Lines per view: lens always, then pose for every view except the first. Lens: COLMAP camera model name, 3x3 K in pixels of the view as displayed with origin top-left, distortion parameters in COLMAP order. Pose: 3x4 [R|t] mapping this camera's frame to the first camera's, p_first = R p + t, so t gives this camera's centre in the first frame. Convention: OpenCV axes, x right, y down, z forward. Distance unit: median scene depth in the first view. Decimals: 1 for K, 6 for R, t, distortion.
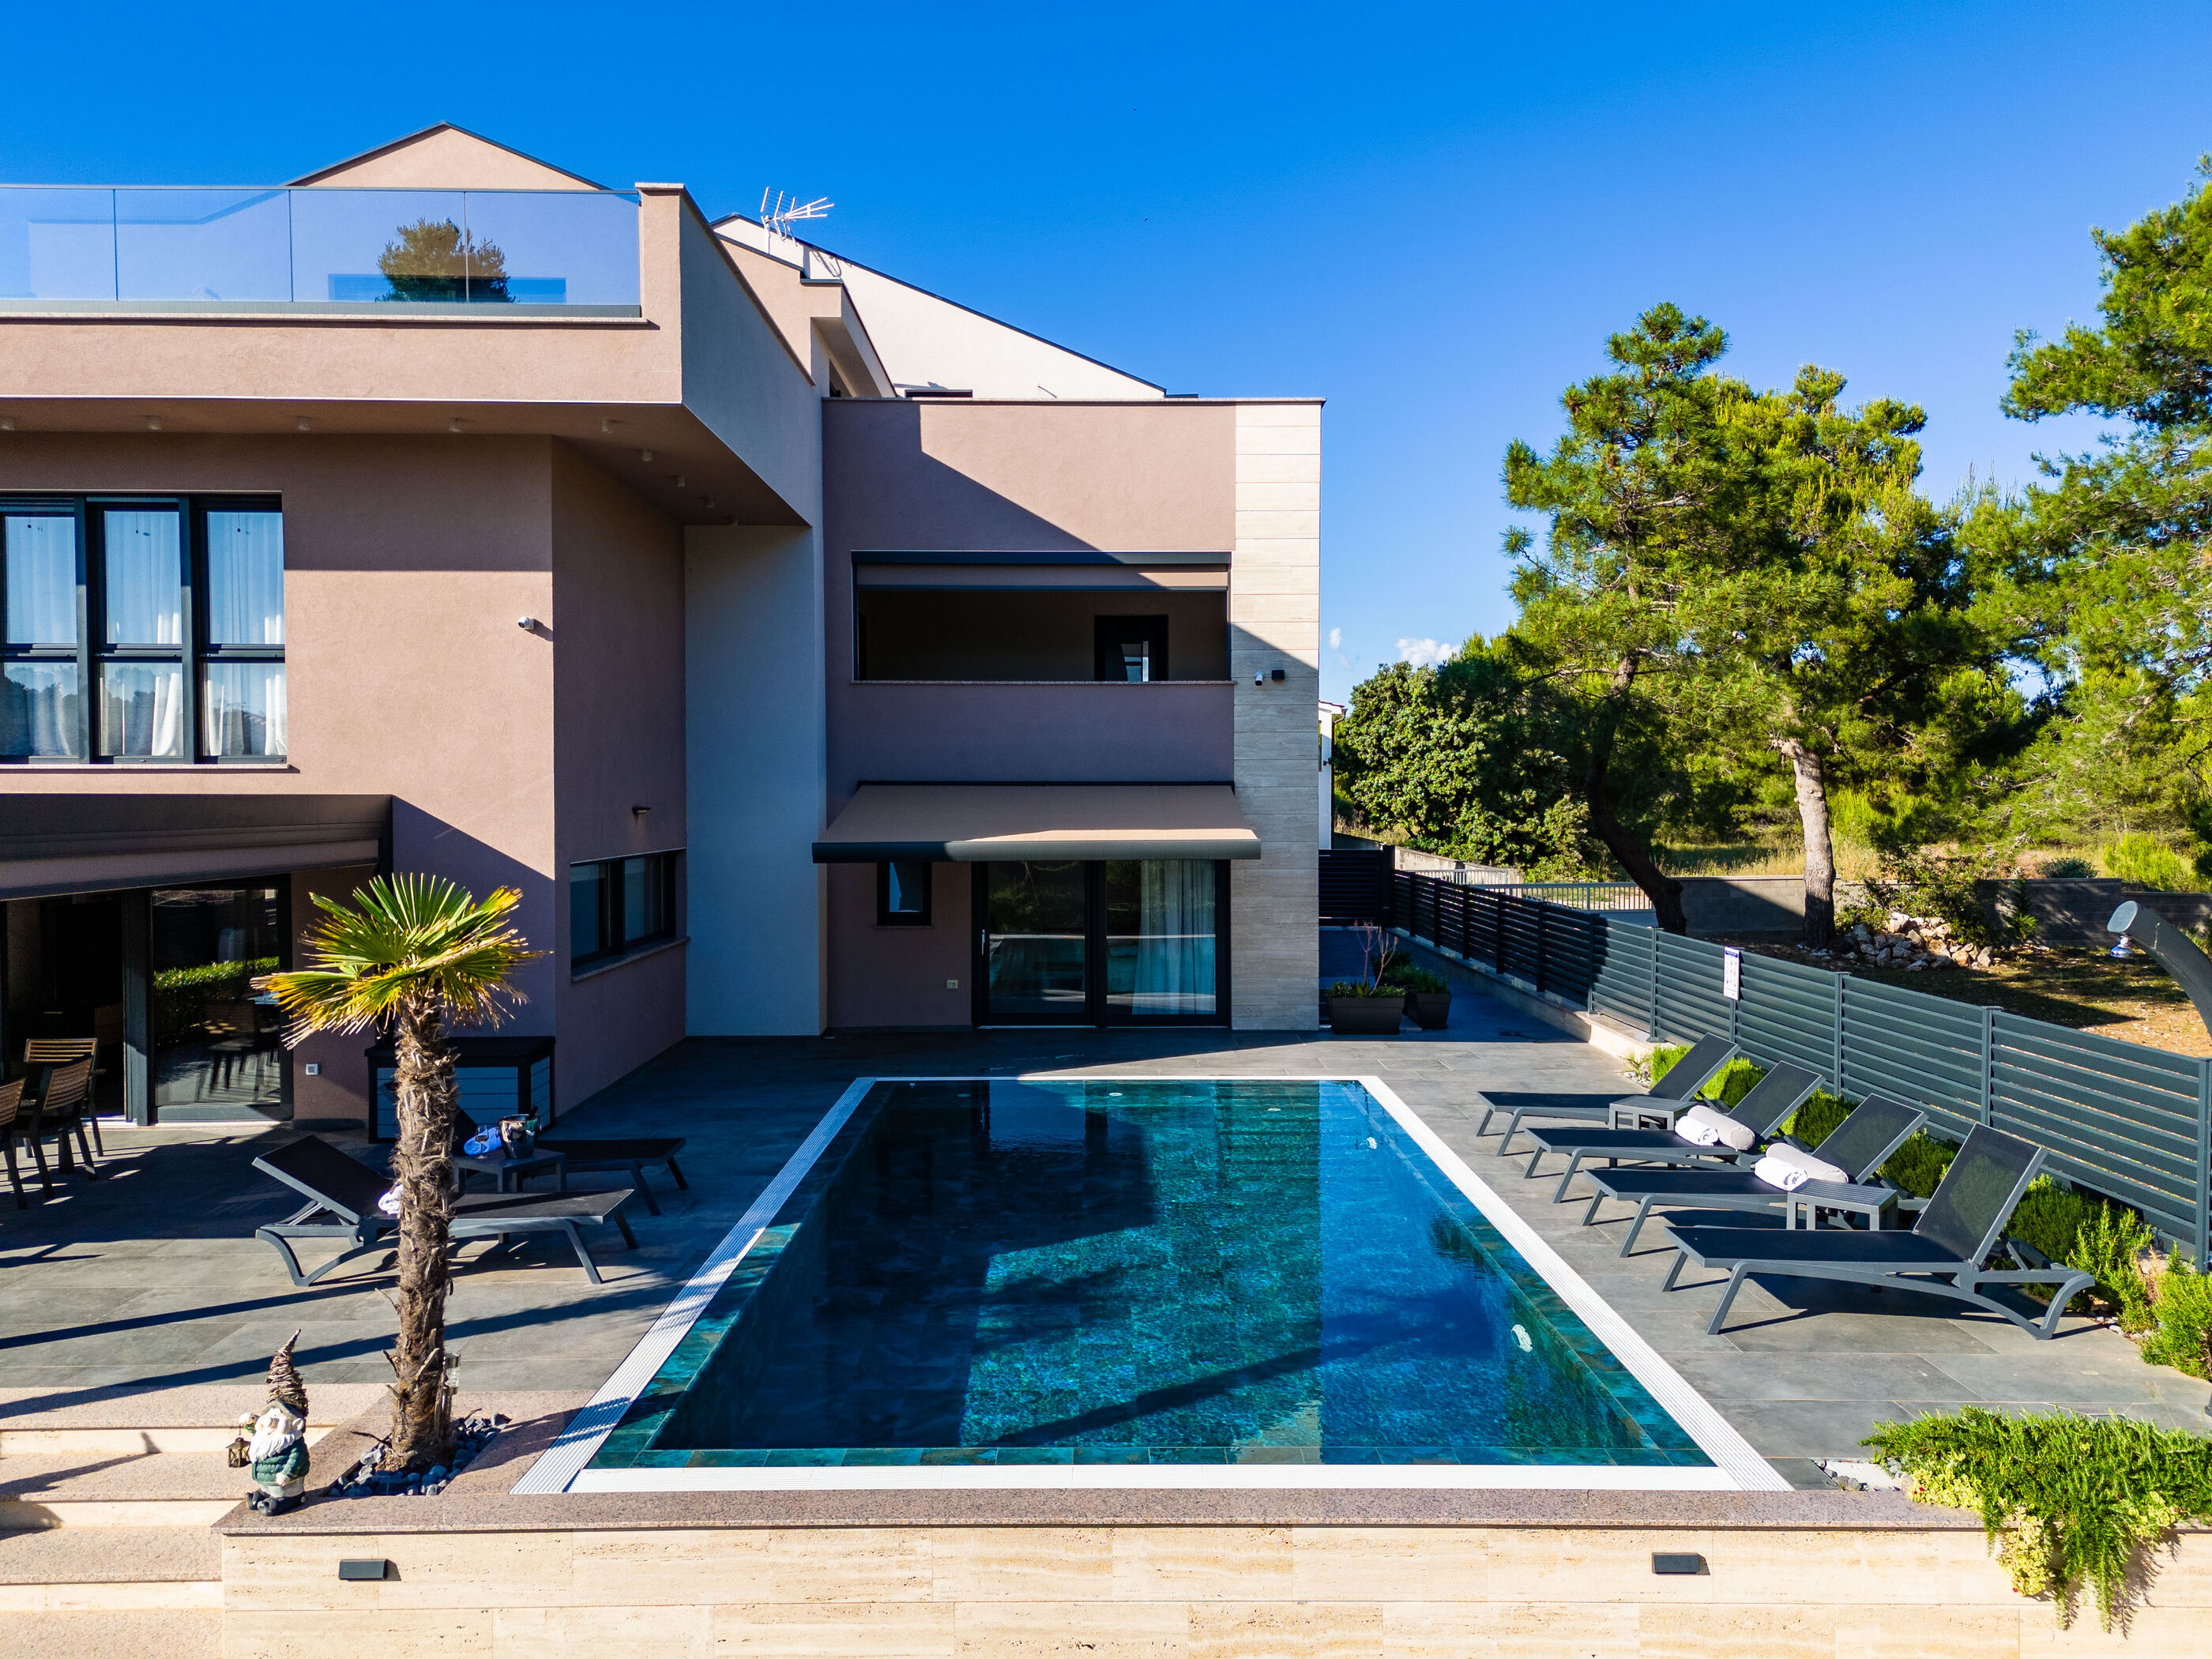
lens RADIAL K [[1623.3, 0, 1096.3], [0, 1623.3, 820.8], [0, 0, 1]] dist [0.064948, -0.037732]
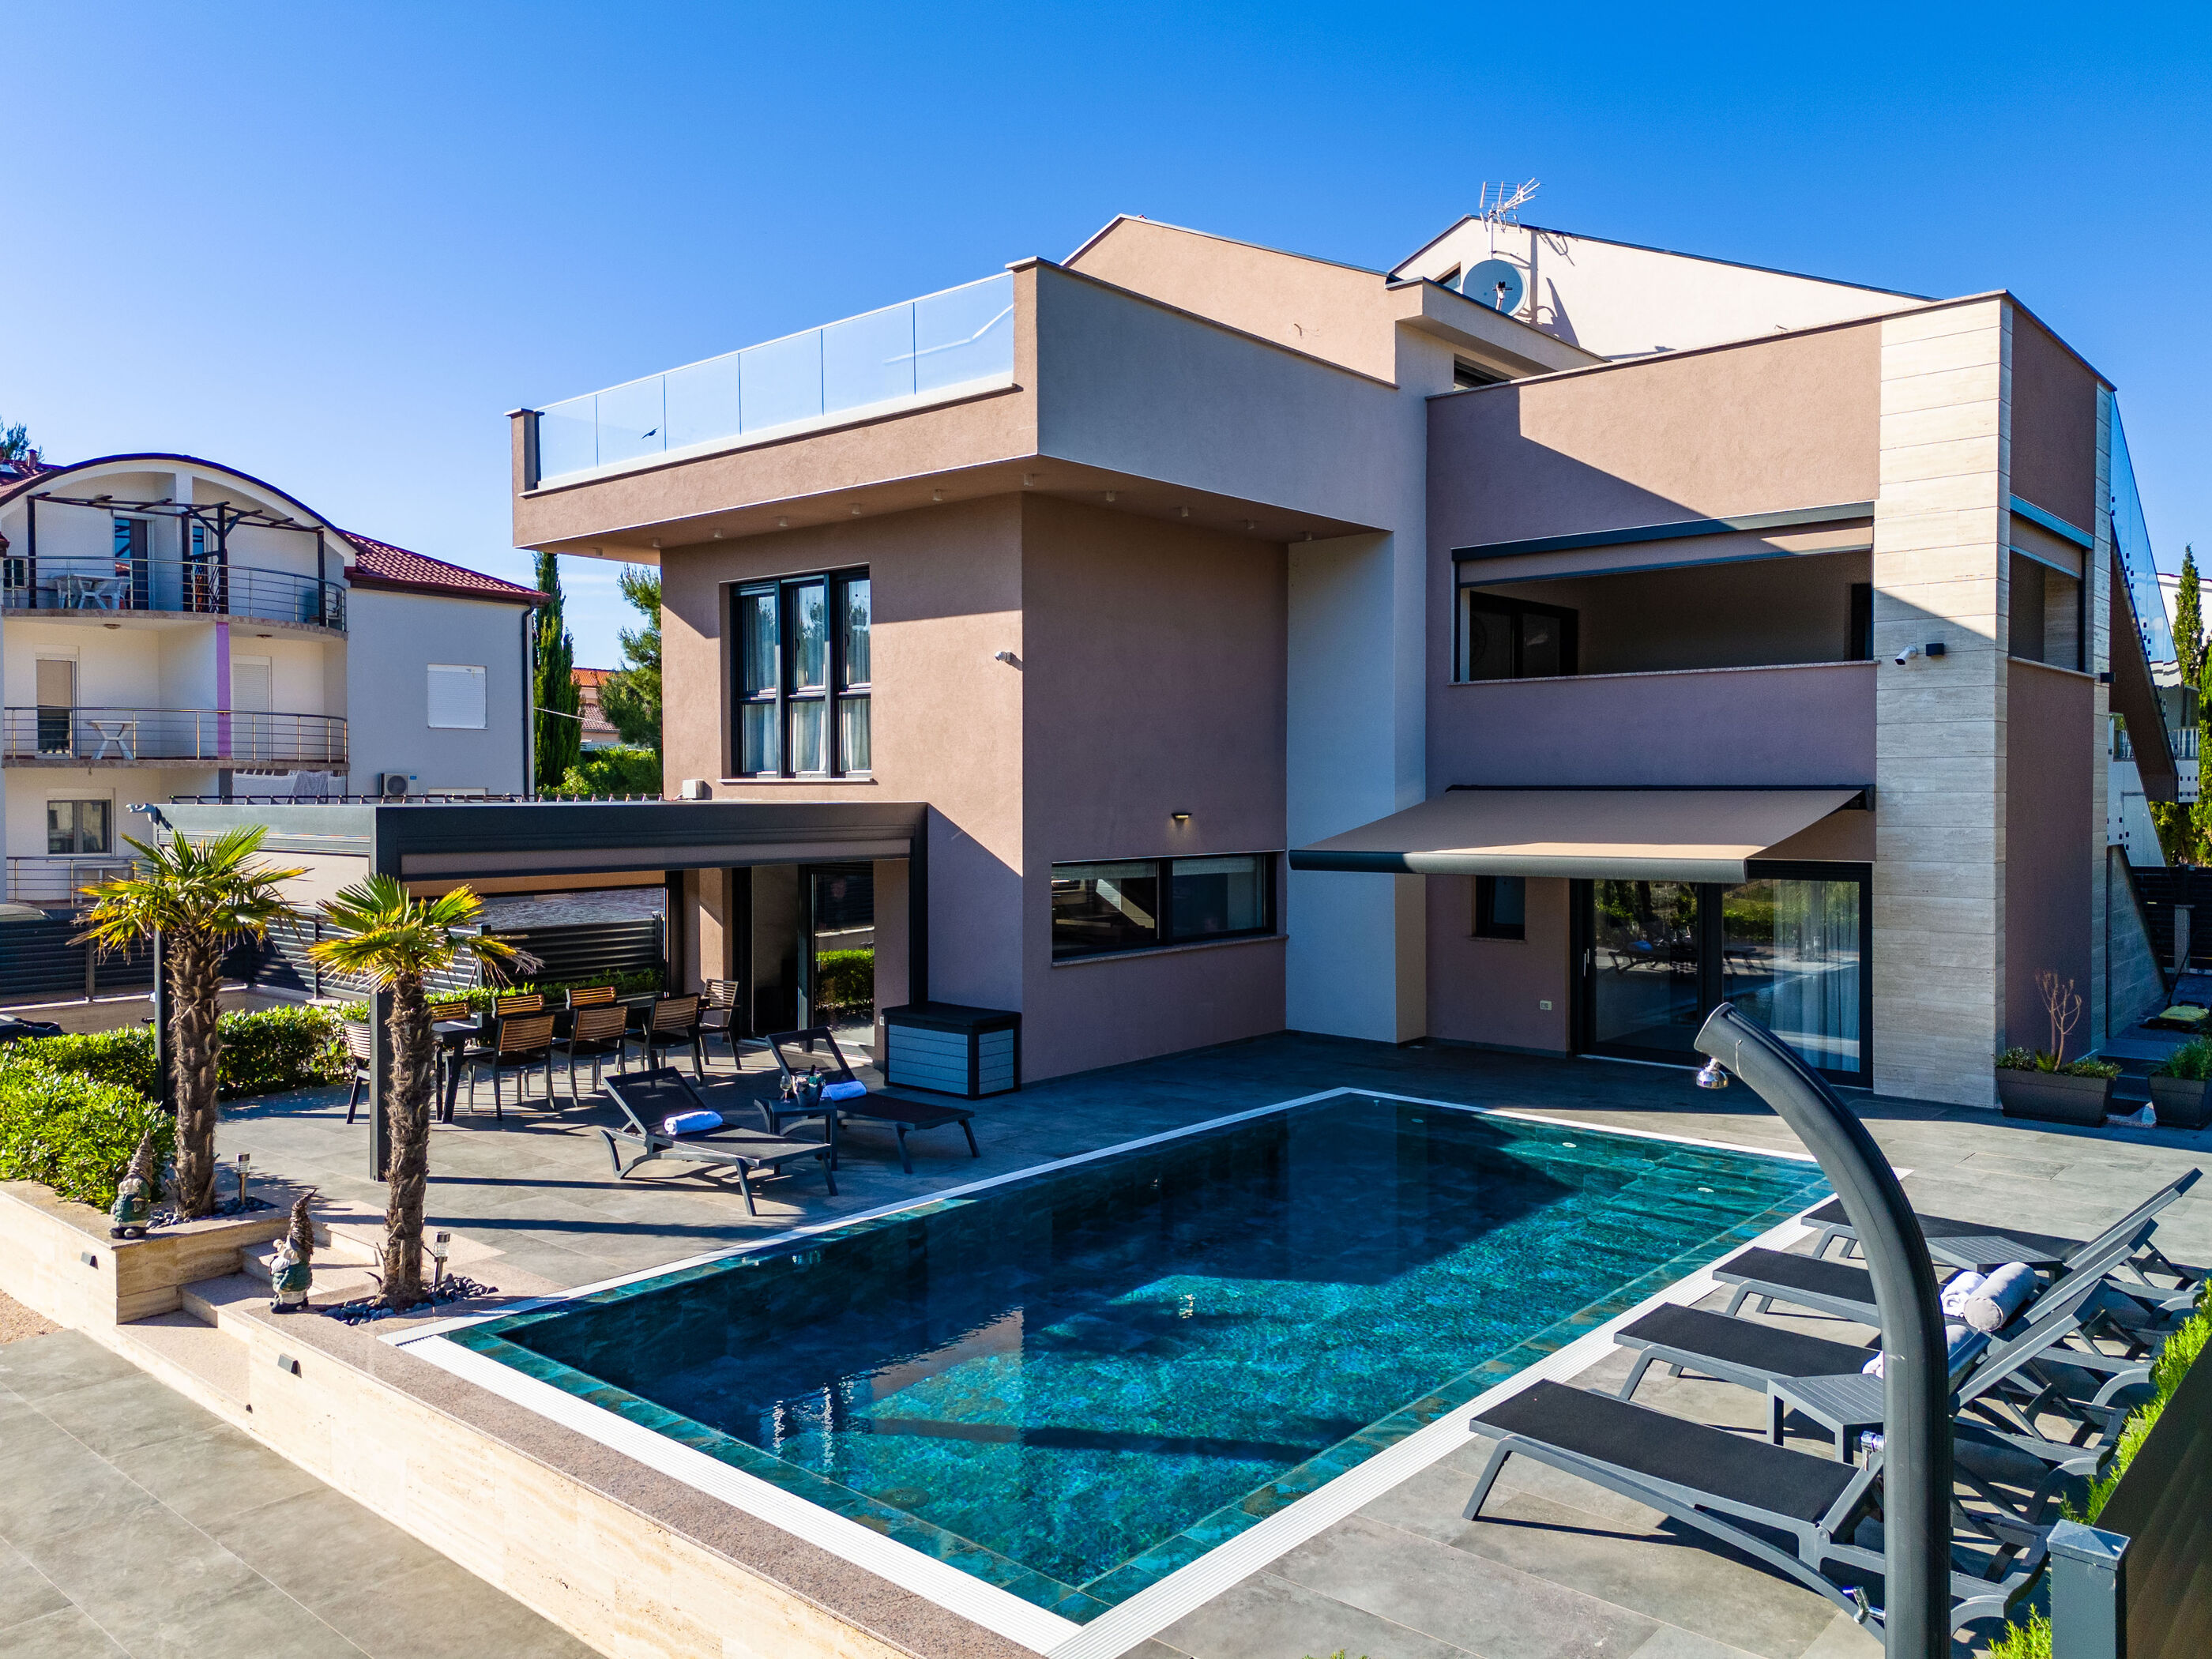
lens RADIAL K [[1623.3, 0, 1081.2], [0, 1623.3, 784.4], [0, 0, 1]] dist [0.064948, -0.037732]
pose [[0.746306, -0.002149, -0.665599, 0.458447], [-0.009007, 0.999871, -0.013328, -0.013922], [0.665542, 0.015941, 0.746190, 0.177102]]
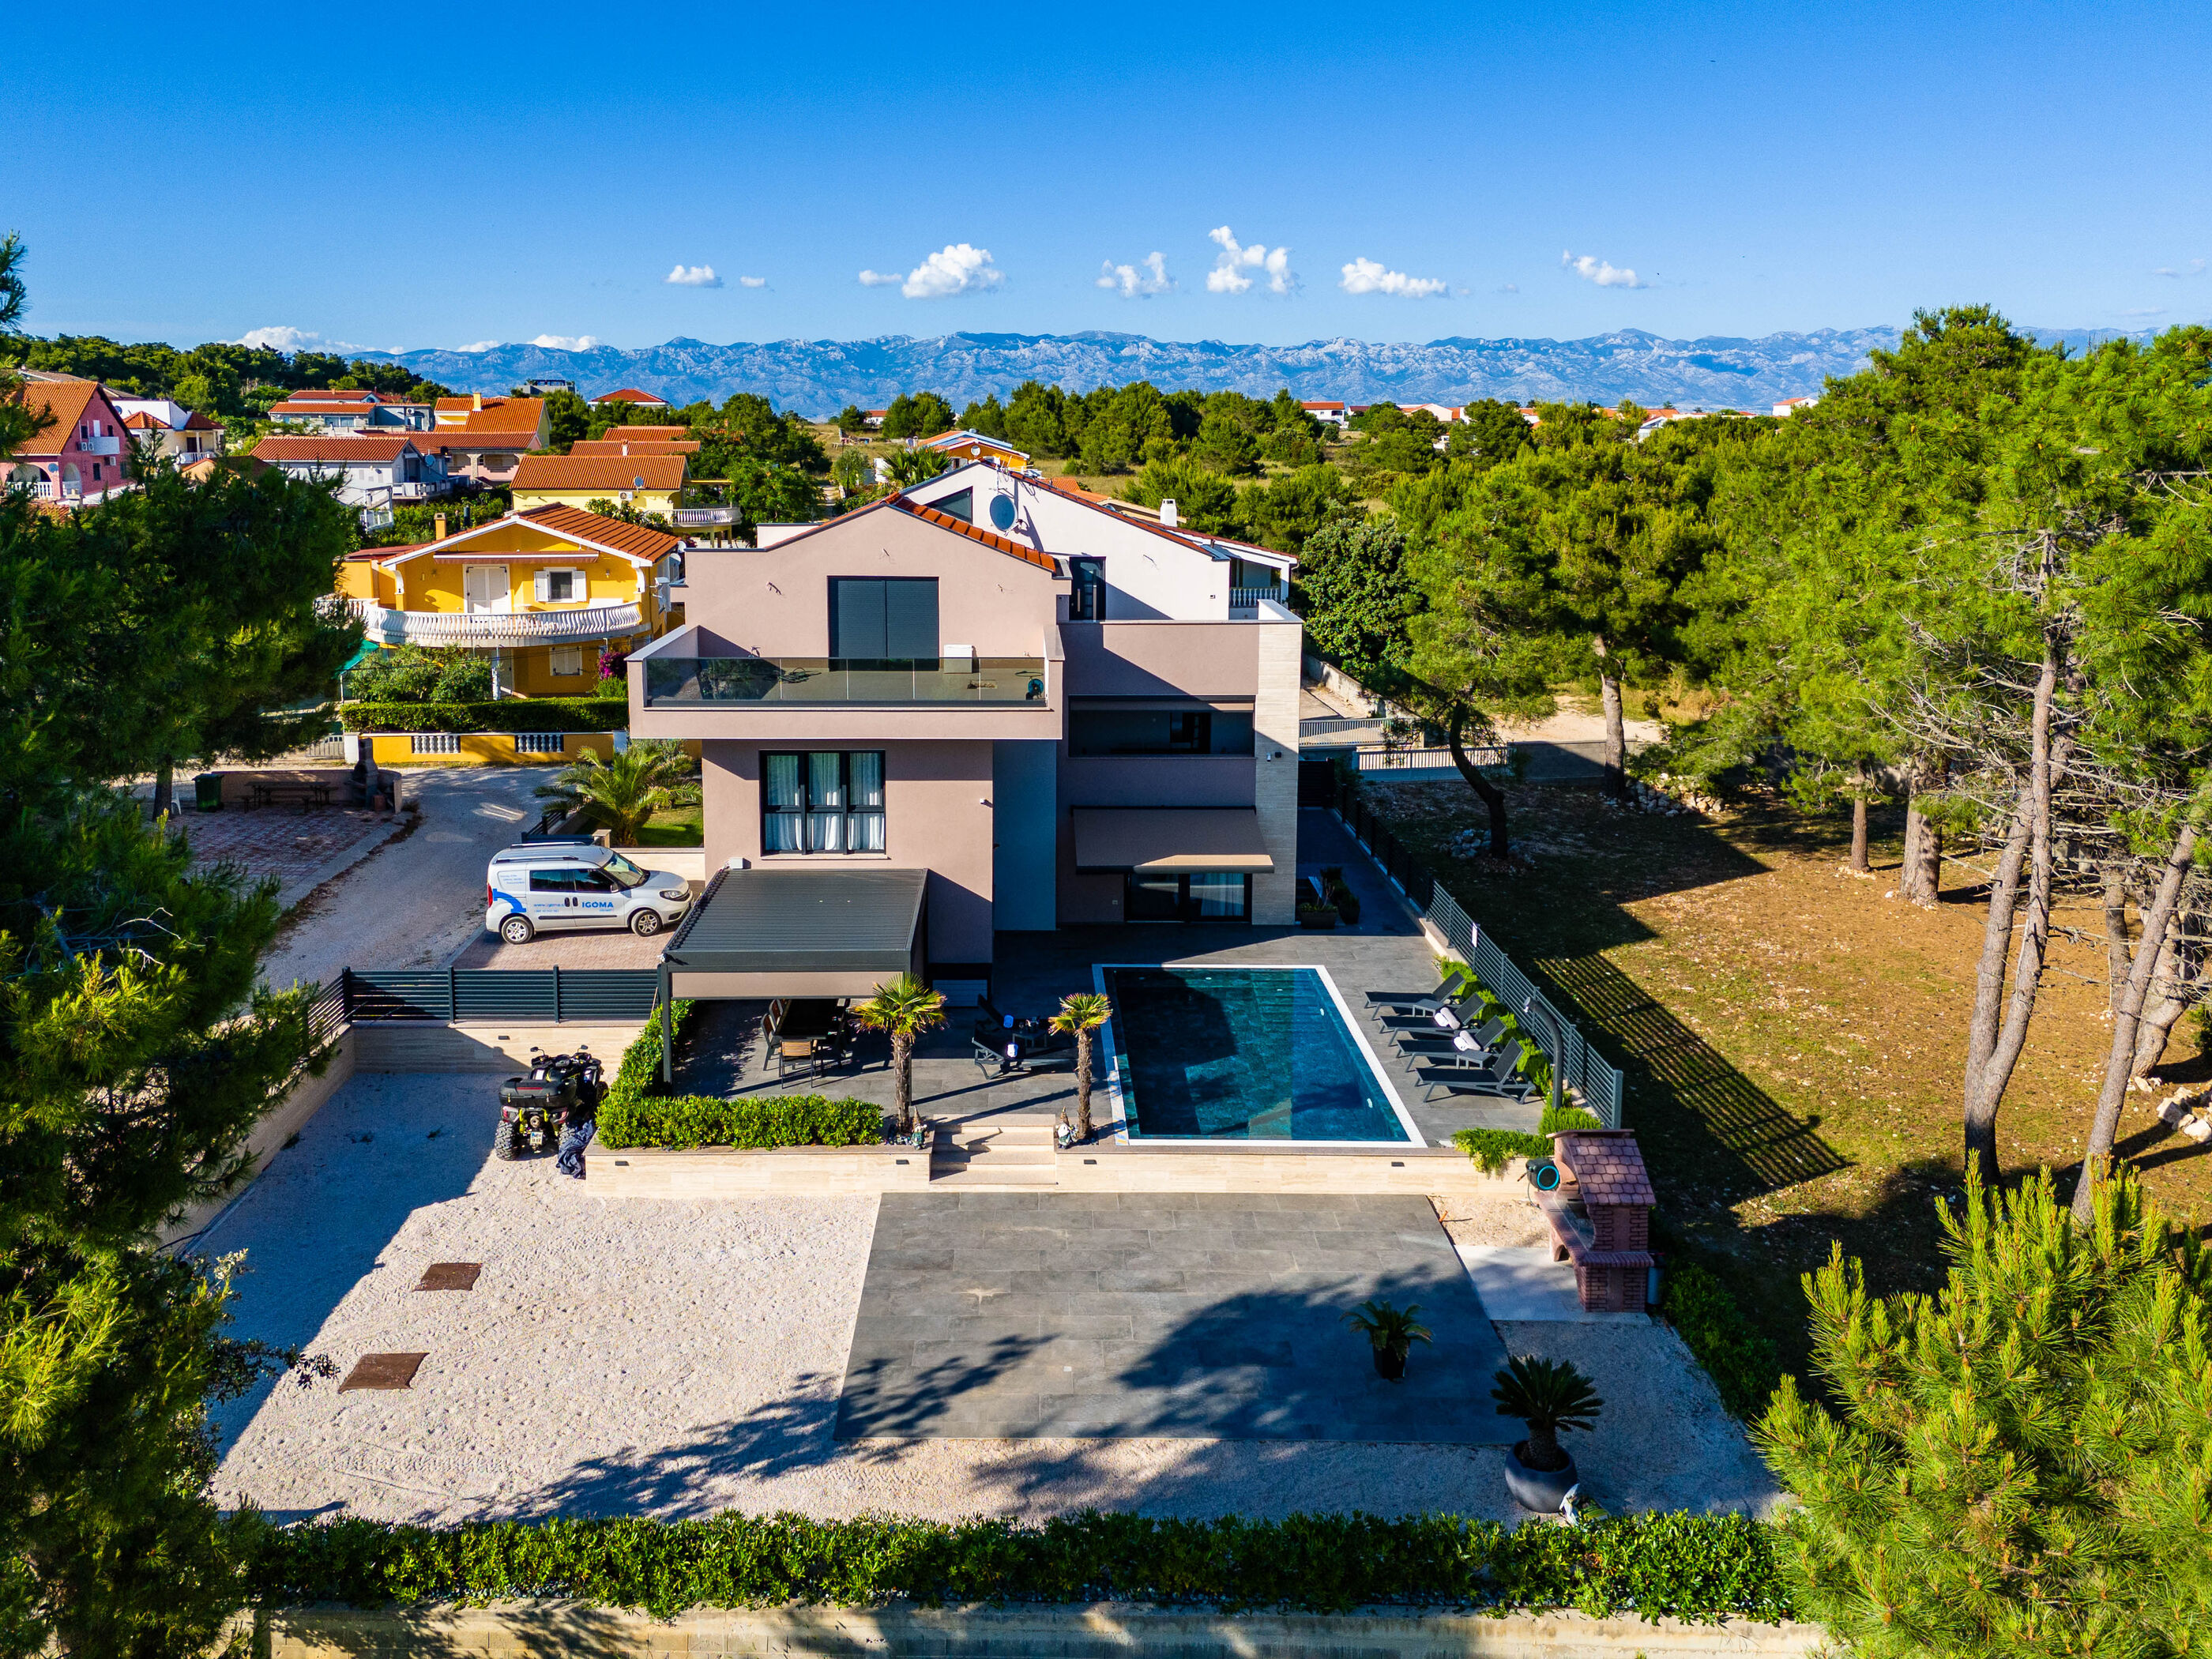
lens RADIAL K [[1623.3, 0, 1018.8], [0, 1623.3, 716.9], [0, 0, 1]] dist [0.064948, -0.037732]
pose [[0.999952, 0.004509, -0.008690, -0.269365], [-0.003220, 0.989709, 0.143062, -0.589938], [0.009246, -0.143027, 0.989676, -1.379061]]
